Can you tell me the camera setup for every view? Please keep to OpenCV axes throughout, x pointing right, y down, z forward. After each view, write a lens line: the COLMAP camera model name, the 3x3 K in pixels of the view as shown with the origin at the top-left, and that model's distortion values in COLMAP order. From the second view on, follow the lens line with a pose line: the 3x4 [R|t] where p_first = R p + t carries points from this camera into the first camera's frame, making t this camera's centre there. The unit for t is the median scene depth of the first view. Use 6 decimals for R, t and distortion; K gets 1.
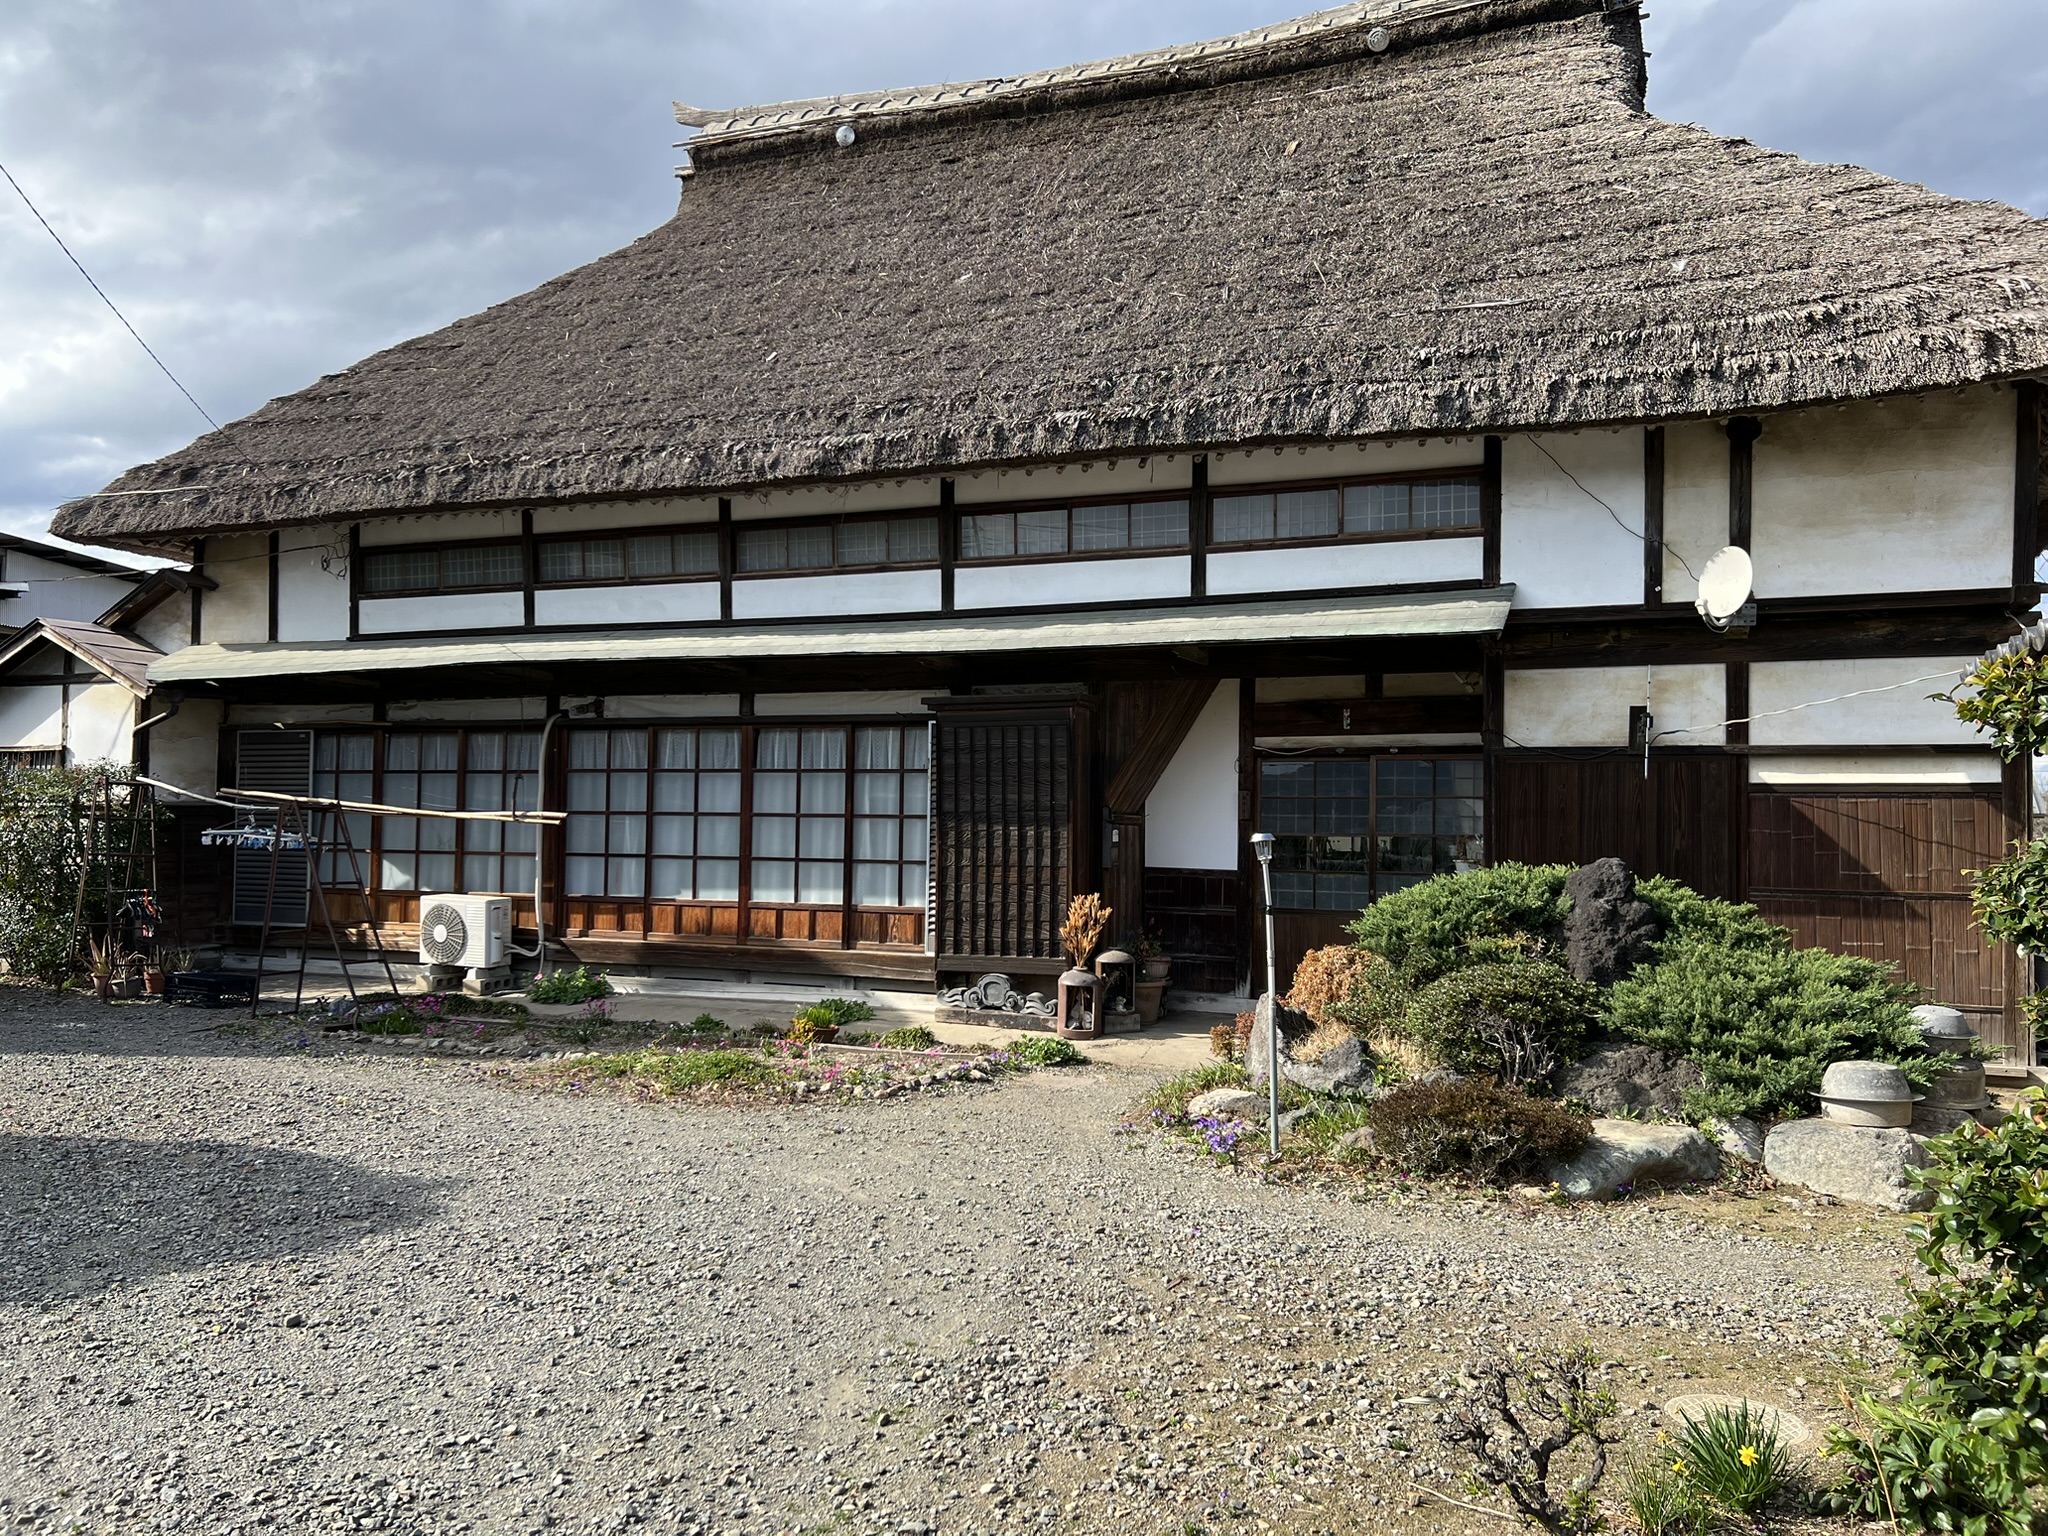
lens RADIAL K [[1525.0, 0, 1026.3], [0, 1525.0, 770.3], [0, 0, 1]] dist [0.029857, -0.041123]
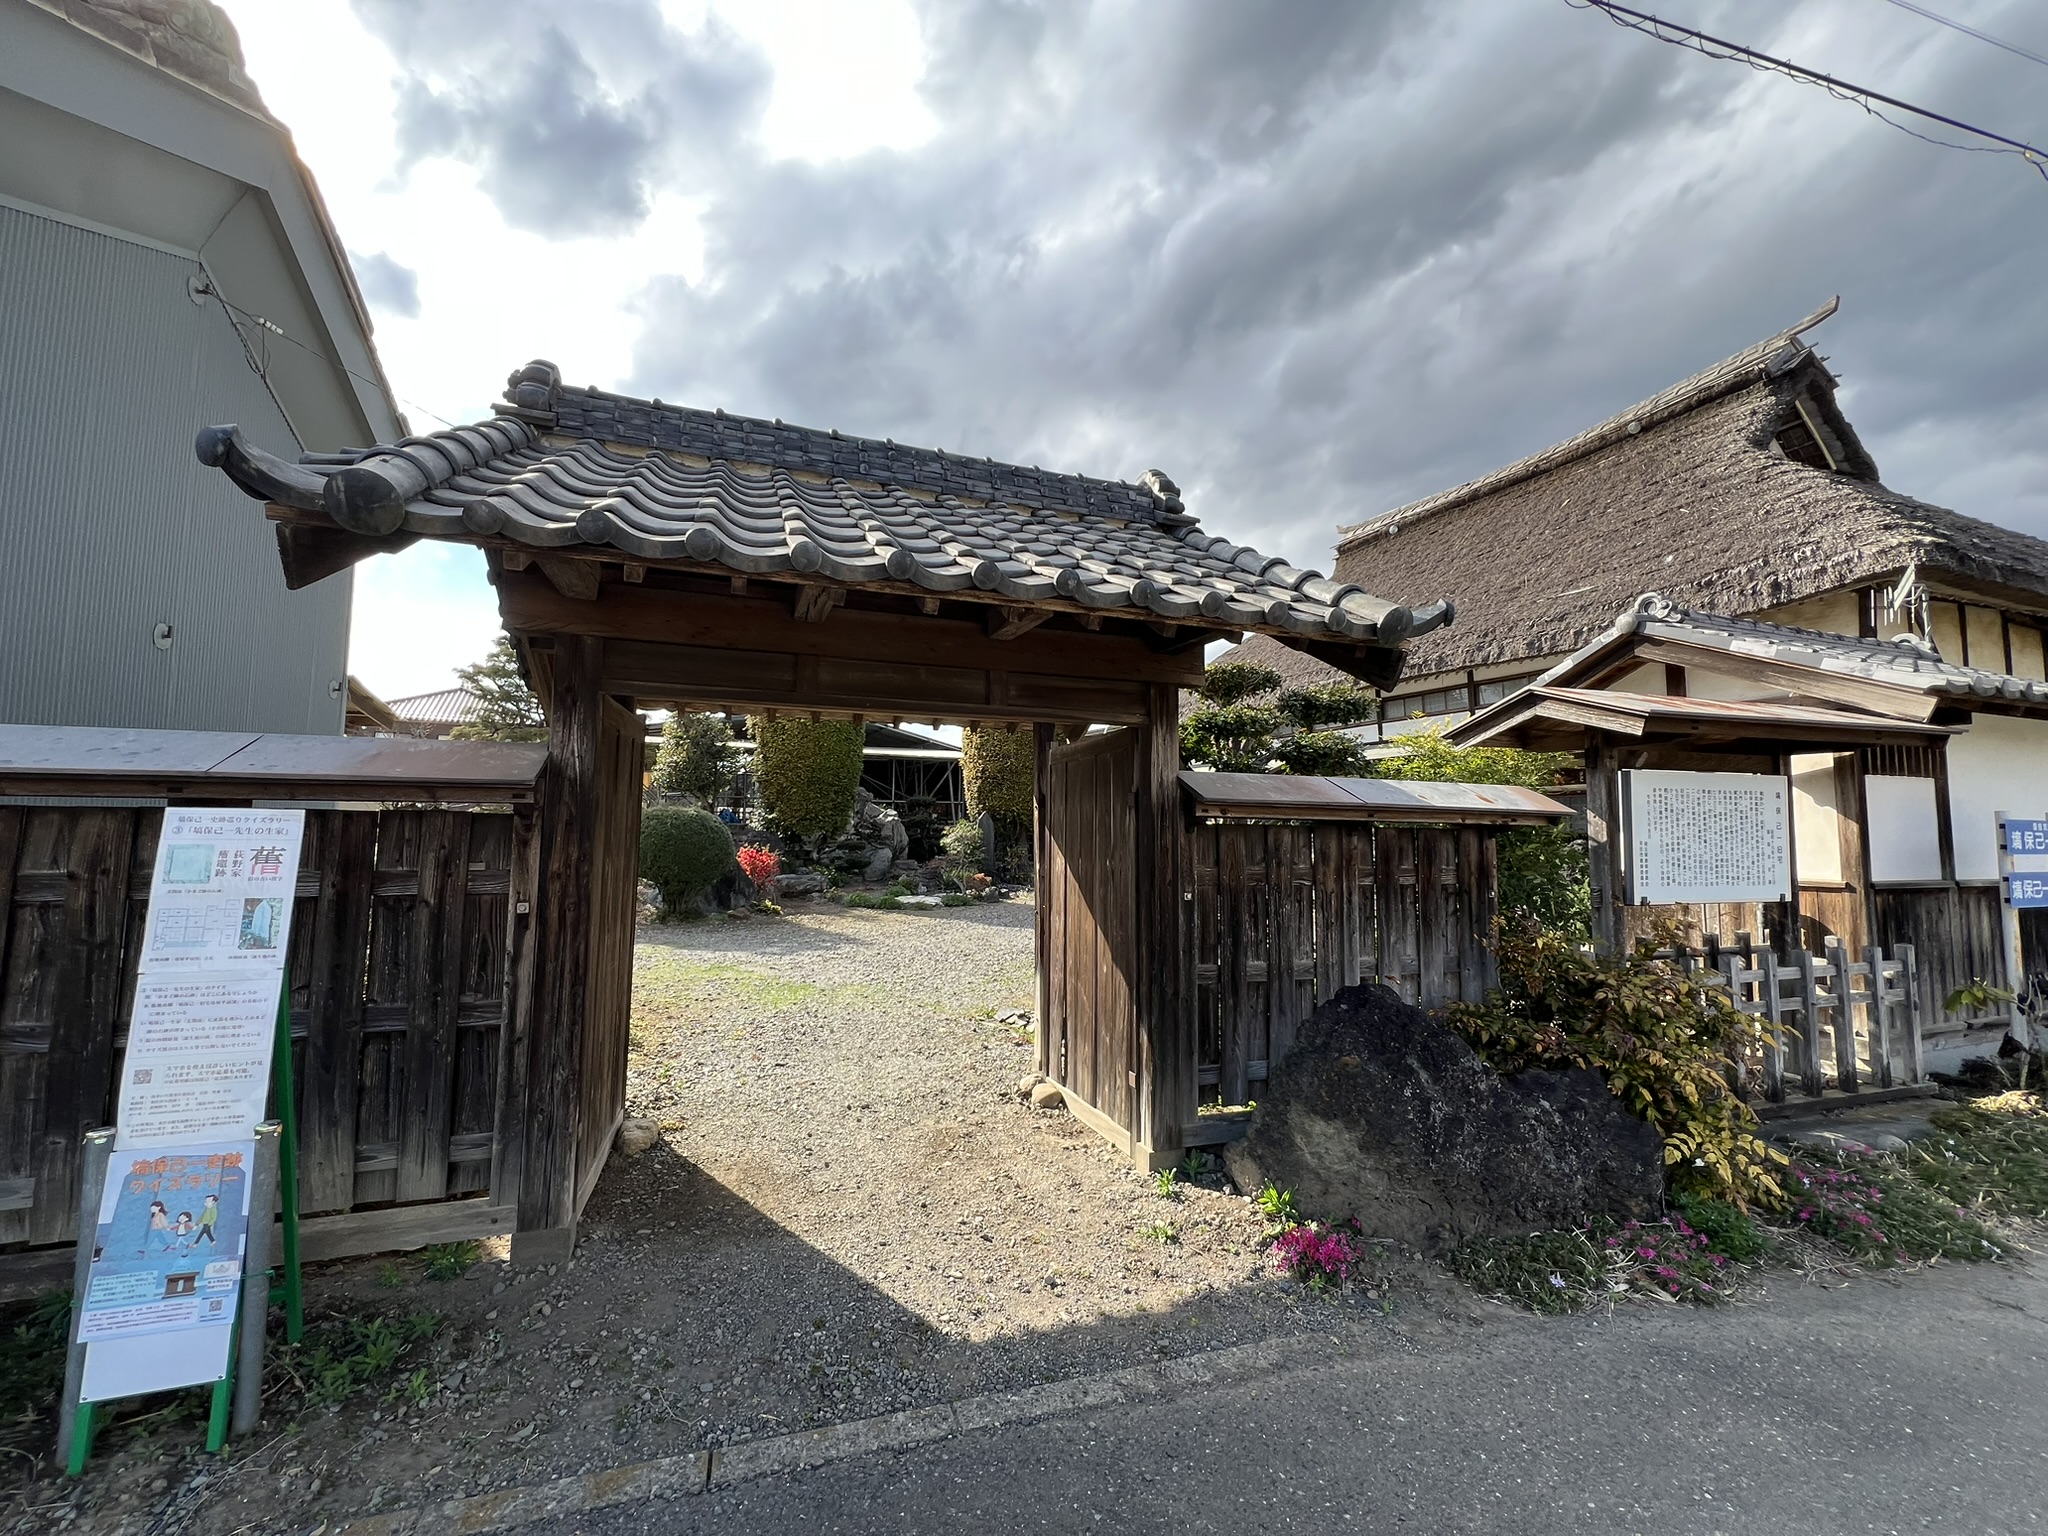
lens RADIAL K [[812.0, 0, 1018.9], [0, 812.0, 756.9], [0, 0, 1]] dist [-0.011391, 0.000468]
pose [[0.683779, -0.065019, -0.726787, 0.500702], [0.022767, 0.997438, -0.067812, -0.002806], [0.729334, 0.029822, 0.683508, -0.330841]]
